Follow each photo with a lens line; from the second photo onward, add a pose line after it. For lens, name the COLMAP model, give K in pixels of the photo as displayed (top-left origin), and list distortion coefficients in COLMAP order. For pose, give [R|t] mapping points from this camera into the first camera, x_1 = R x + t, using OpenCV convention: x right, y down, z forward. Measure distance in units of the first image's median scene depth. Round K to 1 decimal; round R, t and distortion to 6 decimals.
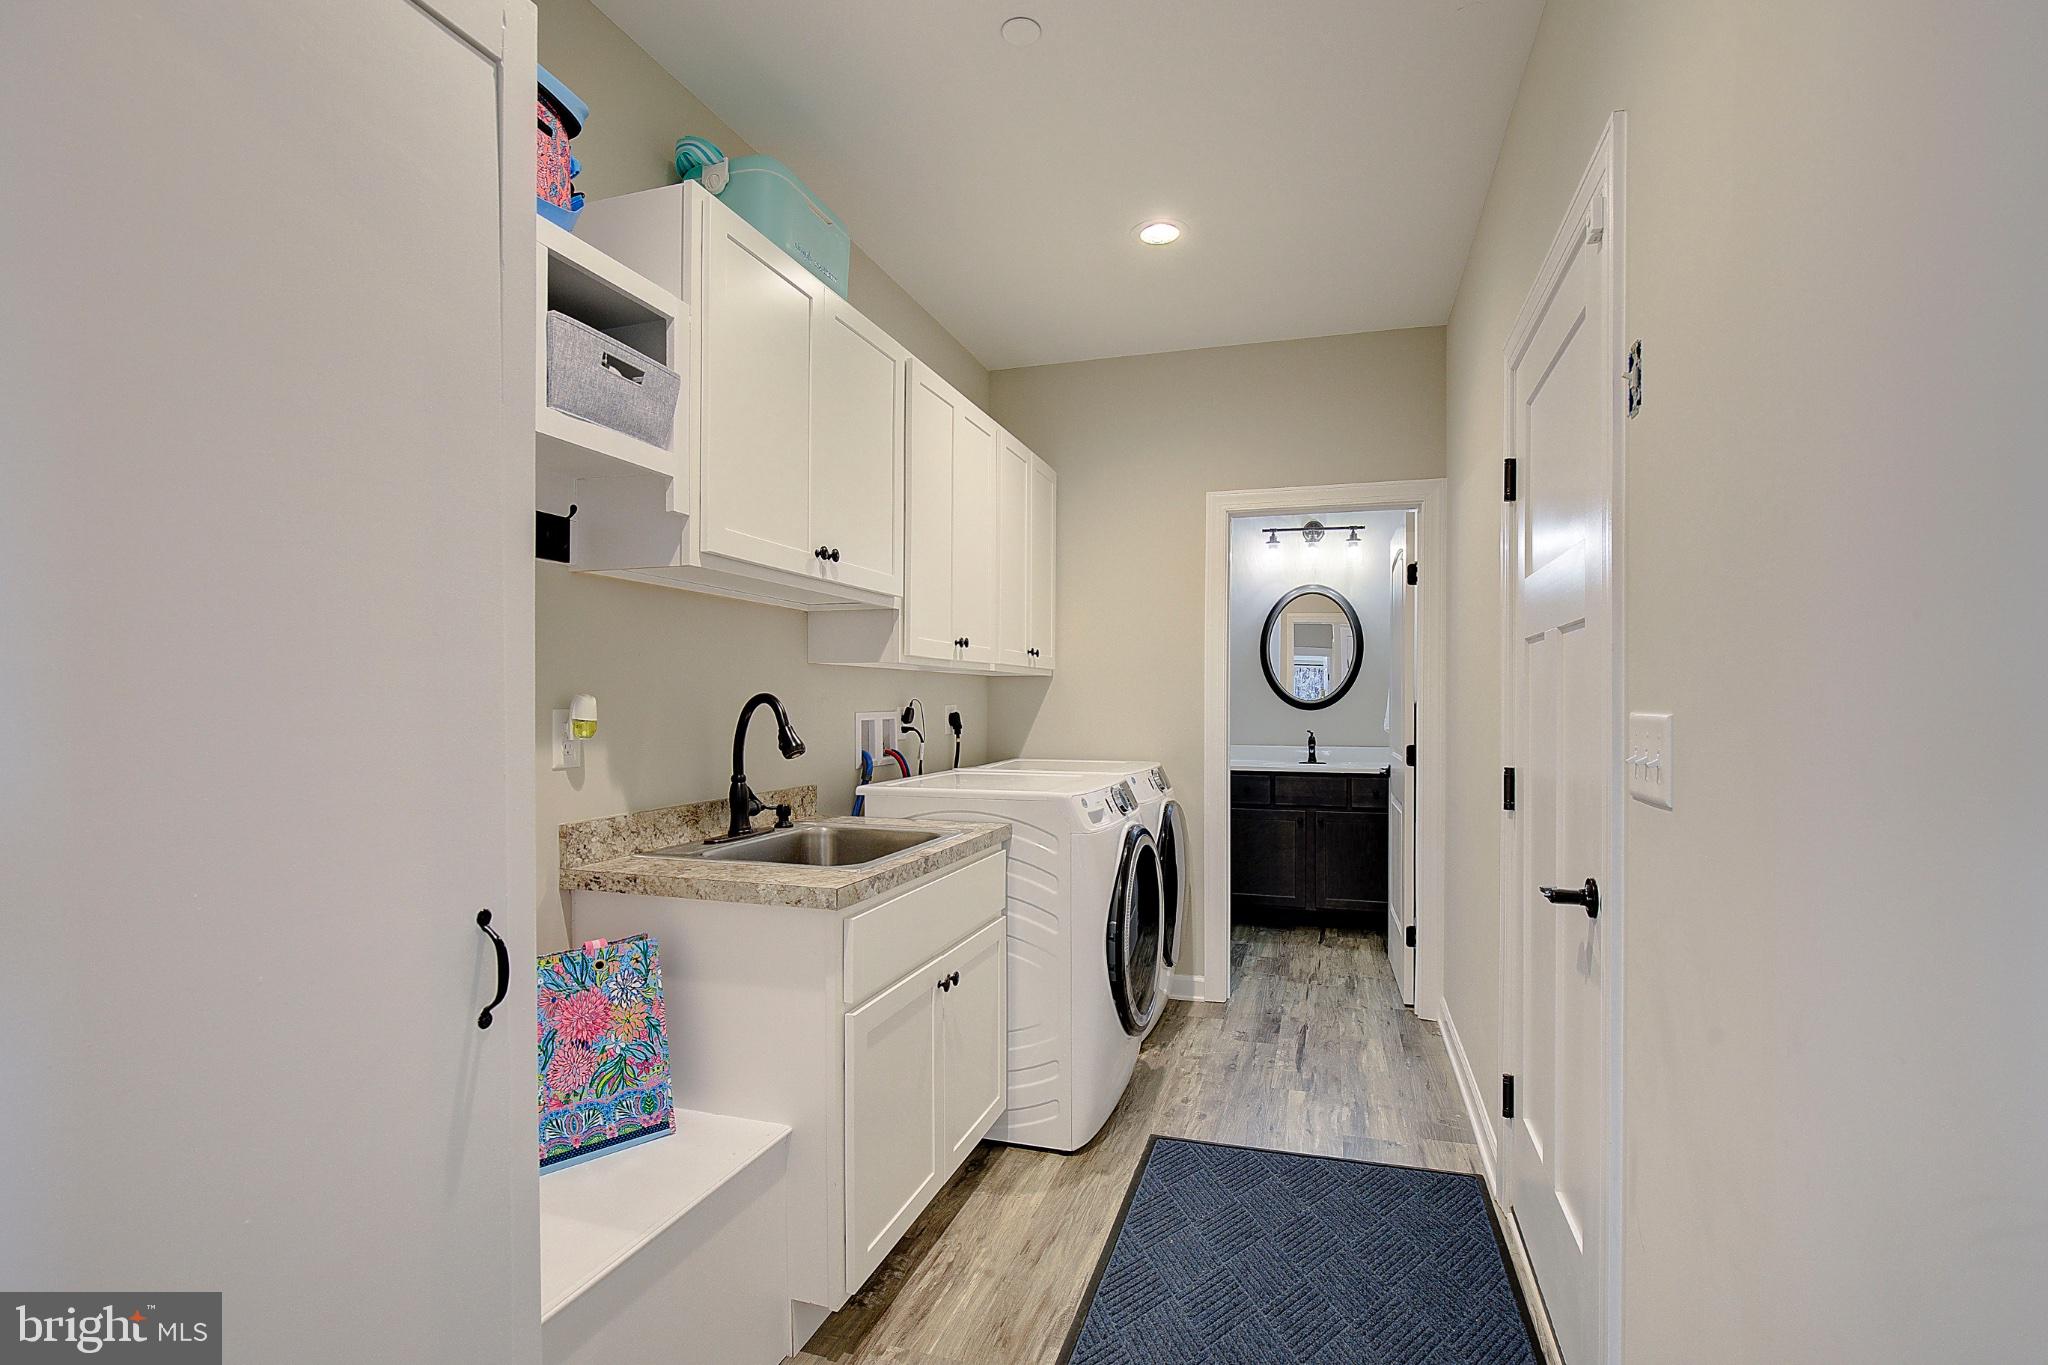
lens RADIAL K [[945.0, 0, 1032.7], [0, 945.0, 698.6], [0, 0, 1]] dist [-0.025825, 0.005727]
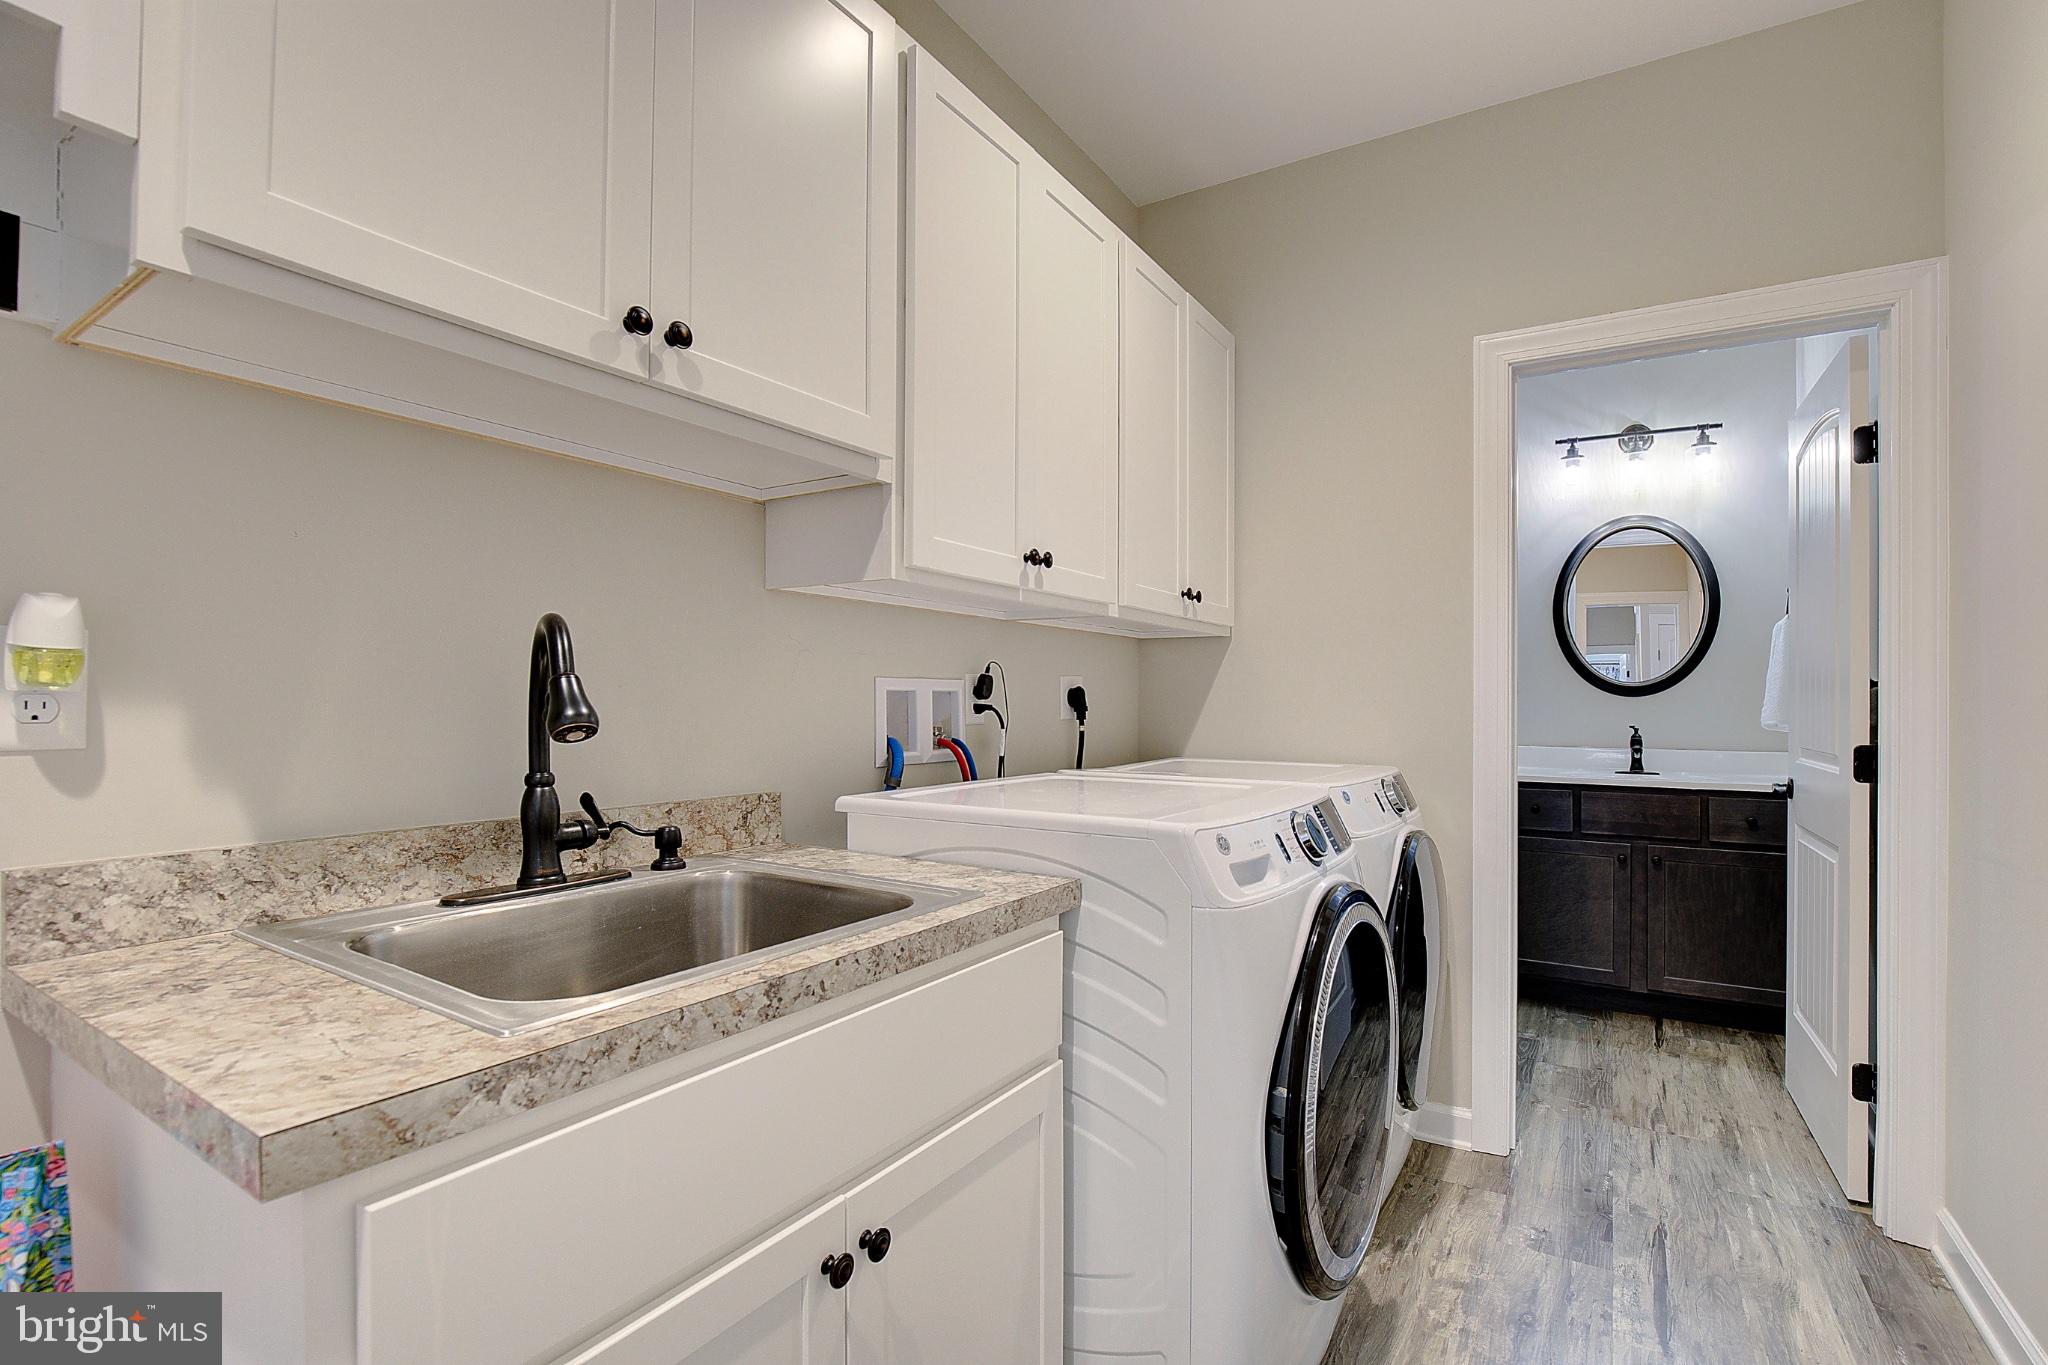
lens RADIAL K [[945.0, 0, 1033.3], [0, 945.0, 693.2], [0, 0, 1]] dist [-0.025825, 0.005727]
pose [[0.969349, 0.000405, -0.245689, 0.053568], [-0.002224, 0.999972, -0.007127, 0.023308], [0.245679, 0.007455, 0.969322, 0.330259]]
